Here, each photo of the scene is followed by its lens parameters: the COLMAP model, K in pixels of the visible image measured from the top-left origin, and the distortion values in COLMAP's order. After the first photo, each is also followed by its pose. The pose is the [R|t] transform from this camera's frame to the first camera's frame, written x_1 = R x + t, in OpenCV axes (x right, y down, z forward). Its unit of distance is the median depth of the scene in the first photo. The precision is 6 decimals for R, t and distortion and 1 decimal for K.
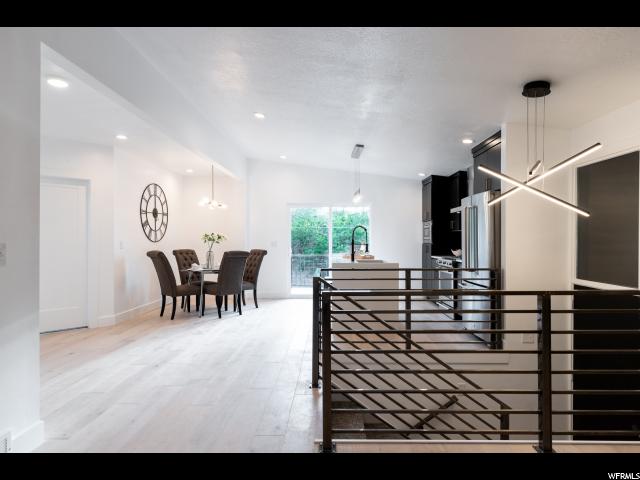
lens RADIAL K [[380.9, 0, 320.0], [0, 380.9, 240.0], [0, 0, 1]] dist [0.017049, 0.000192]
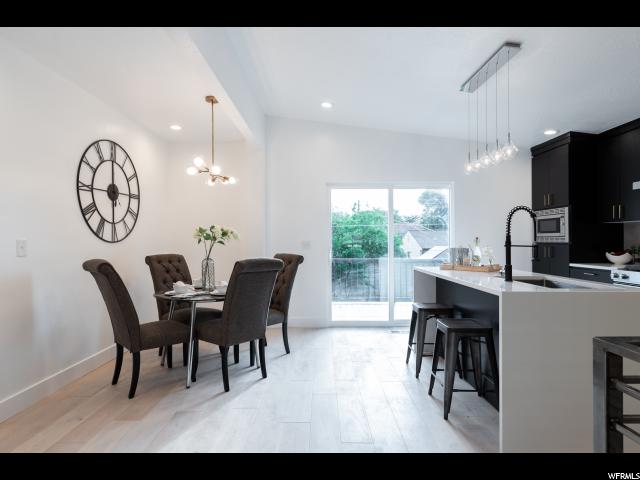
lens RADIAL K [[351.3, 0, 320.0], [0, 351.3, 240.0], [0, 0, 1]] dist [0.002636, 0.000883]
pose [[0.999863, -0.003455, 0.016157, -0.133591], [0.003452, 0.999994, 0.000245, 0.002778], [-0.016158, -0.000189, 0.999869, 0.487261]]
